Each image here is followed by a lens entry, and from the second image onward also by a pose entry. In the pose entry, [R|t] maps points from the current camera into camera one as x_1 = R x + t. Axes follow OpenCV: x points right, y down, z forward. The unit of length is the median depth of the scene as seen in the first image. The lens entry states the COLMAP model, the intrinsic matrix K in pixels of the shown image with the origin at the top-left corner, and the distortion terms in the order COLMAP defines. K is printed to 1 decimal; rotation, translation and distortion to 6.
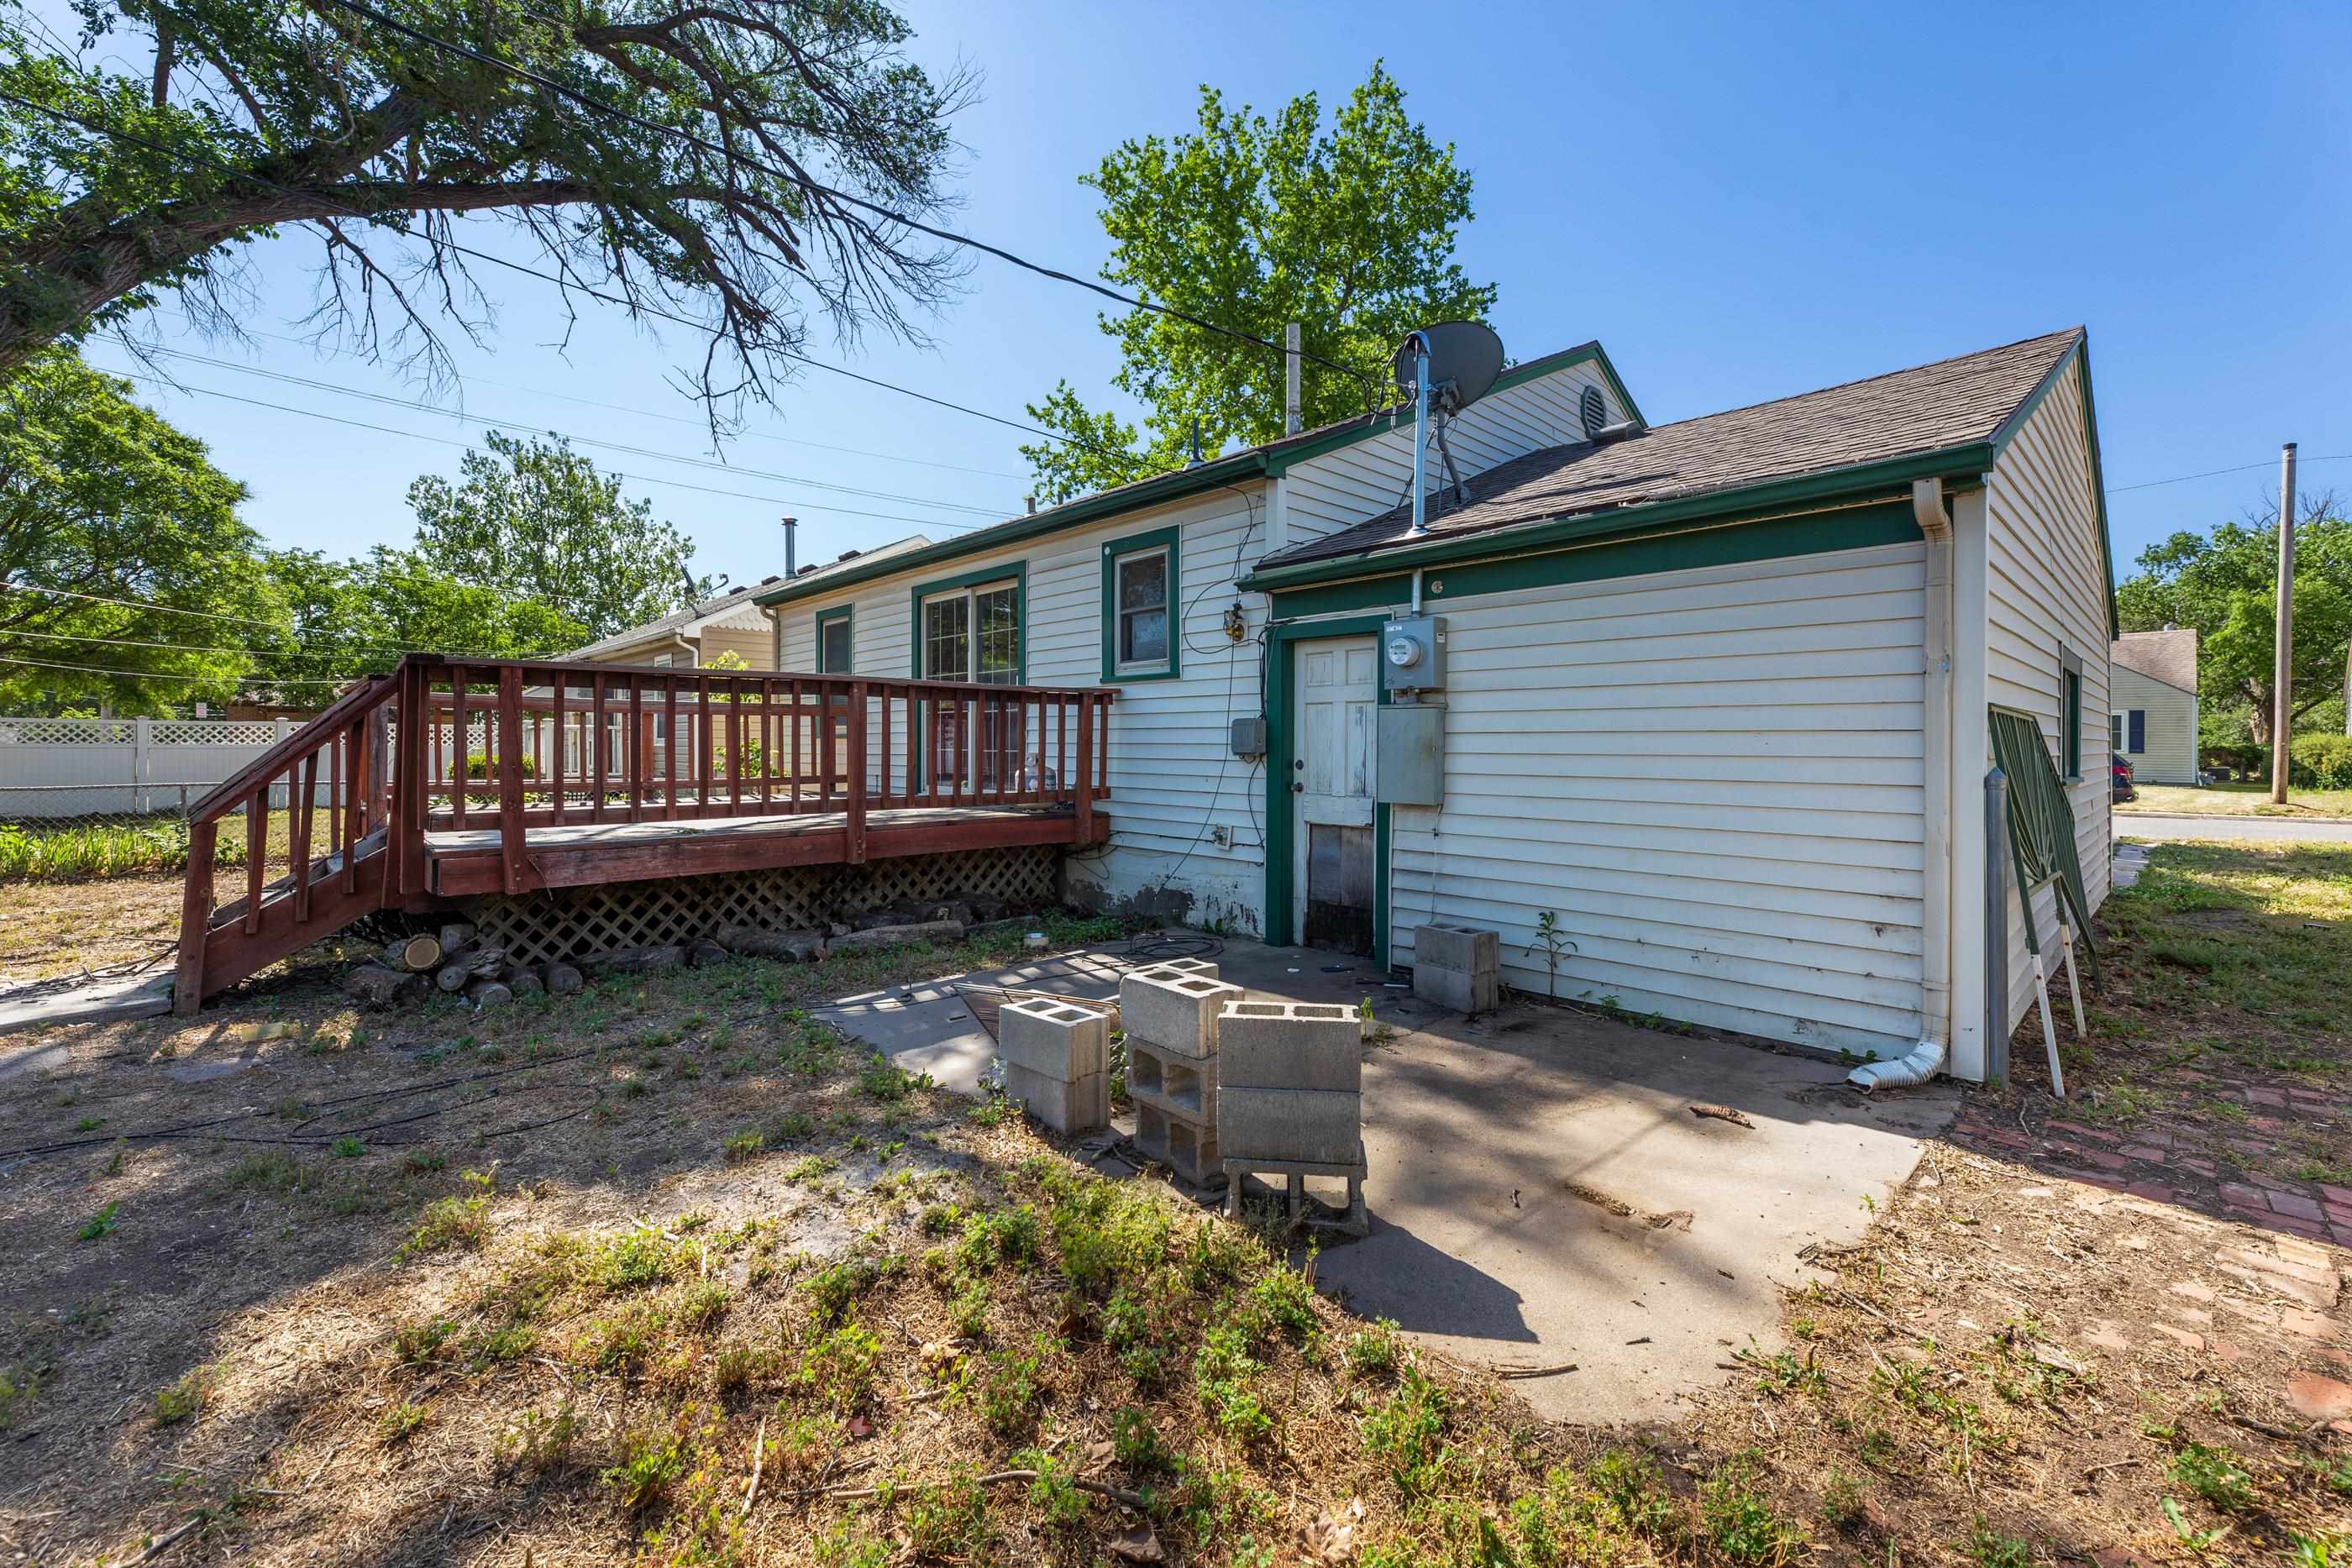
lens RADIAL K [[970.7, 0, 1177.9], [0, 970.7, 764.5], [0, 0, 1]] dist [-0.000018, 0.000031]
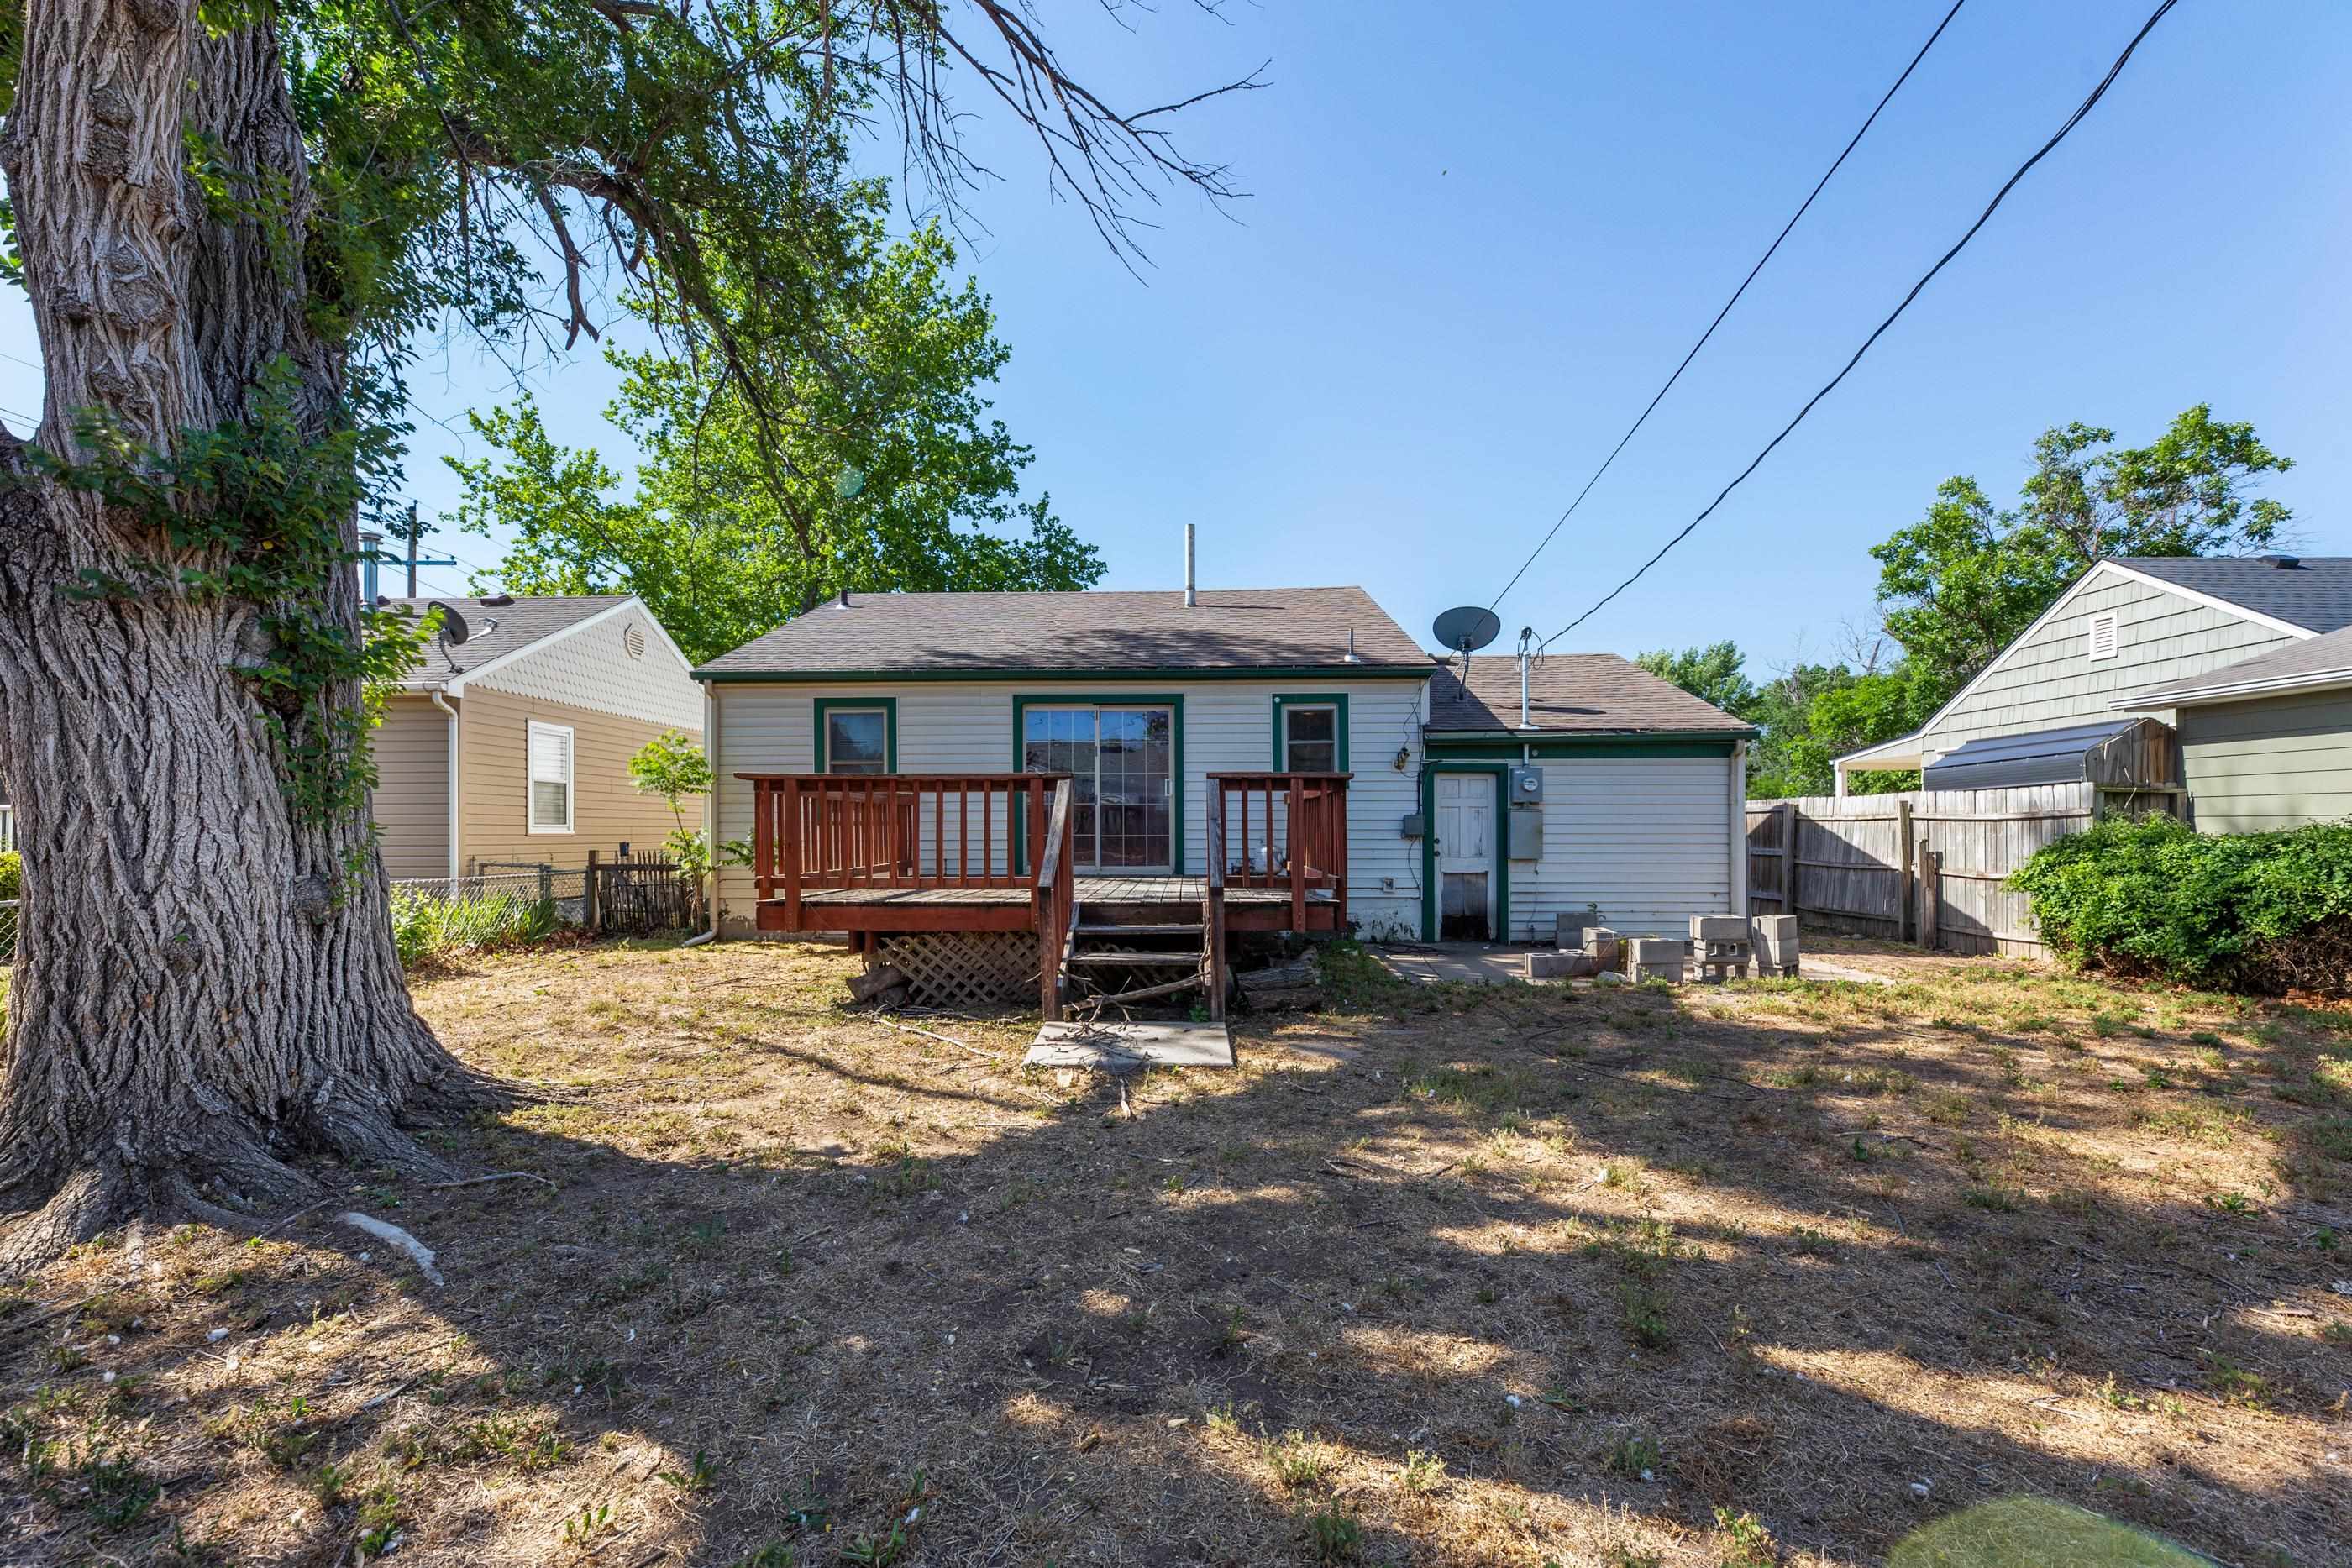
lens RADIAL K [[985.2, 0, 1177.7], [0, 985.2, 841.3], [0, 0, 1]] dist [-0.000300, -0.000036]
pose [[0.712495, -0.011123, 0.701589, -1.334319], [0.017291, 0.999849, -0.001709, -0.003726], [-0.701464, 0.013349, 0.712580, 0.035544]]
